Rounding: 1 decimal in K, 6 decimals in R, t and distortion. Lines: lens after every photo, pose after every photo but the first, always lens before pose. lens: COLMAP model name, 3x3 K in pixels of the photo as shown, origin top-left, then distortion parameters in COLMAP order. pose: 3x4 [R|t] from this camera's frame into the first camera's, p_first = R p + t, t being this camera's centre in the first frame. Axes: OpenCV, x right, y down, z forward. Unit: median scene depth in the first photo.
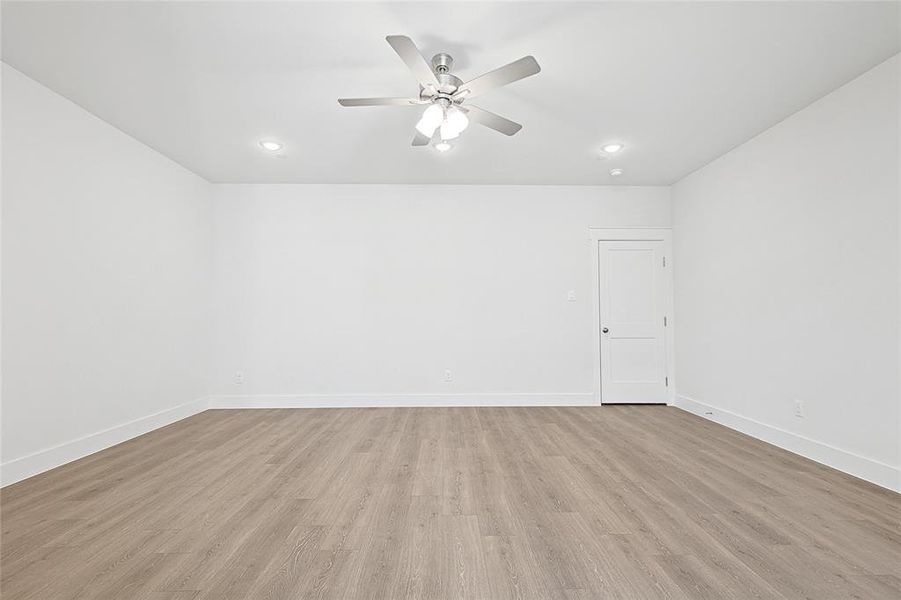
lens RADIAL K [[426.5, 0, 453.9], [0, 426.5, 300.5], [0, 0, 1]] dist [0.004425, 0.000482]
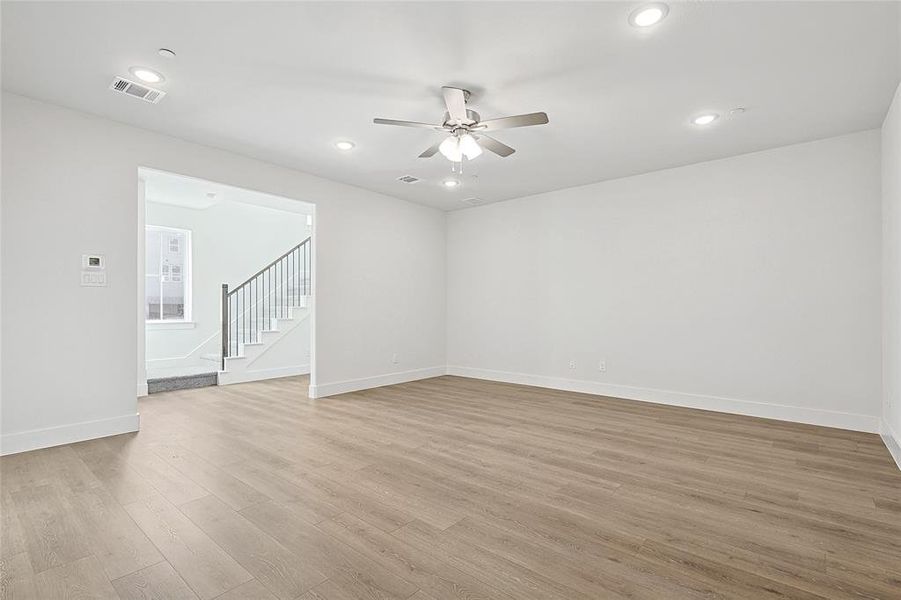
lens RADIAL K [[414.6, 0, 453.0], [0, 414.6, 311.2], [0, 0, 1]] dist [0.001561, -0.000089]
pose [[-0.659806, 0.001806, -0.751434, 0.841859], [0.027954, 0.999364, -0.022143, 0.063904], [0.750916, -0.035616, -0.659437, 1.691178]]
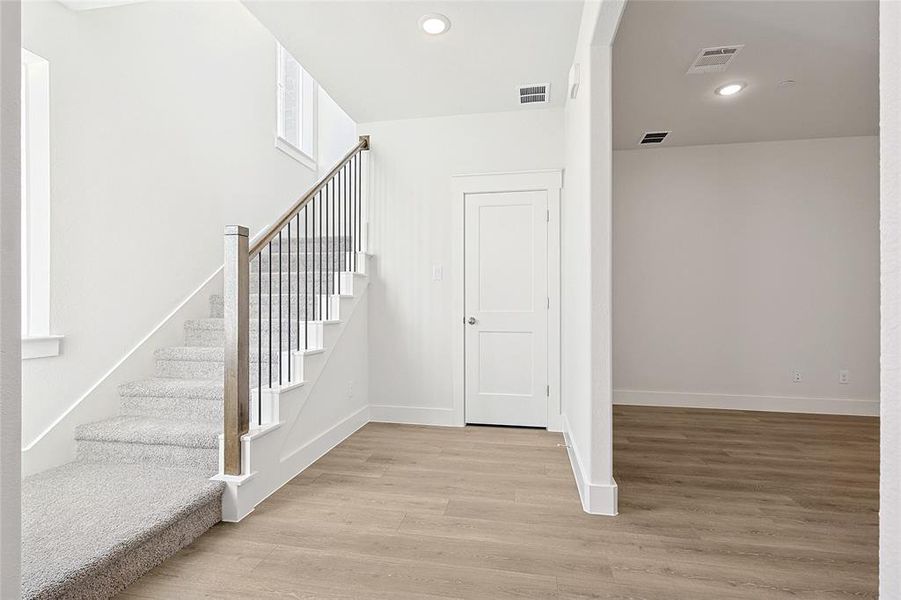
lens RADIAL K [[426.5, 0, 453.9], [0, 426.5, 300.5], [0, 0, 1]] dist [0.004425, 0.000482]
pose [[-0.185050, -0.004086, -0.982721, 0.685376], [0.034689, 0.999341, -0.010688, 0.001279], [0.982117, -0.036068, -0.184786, -0.127319]]
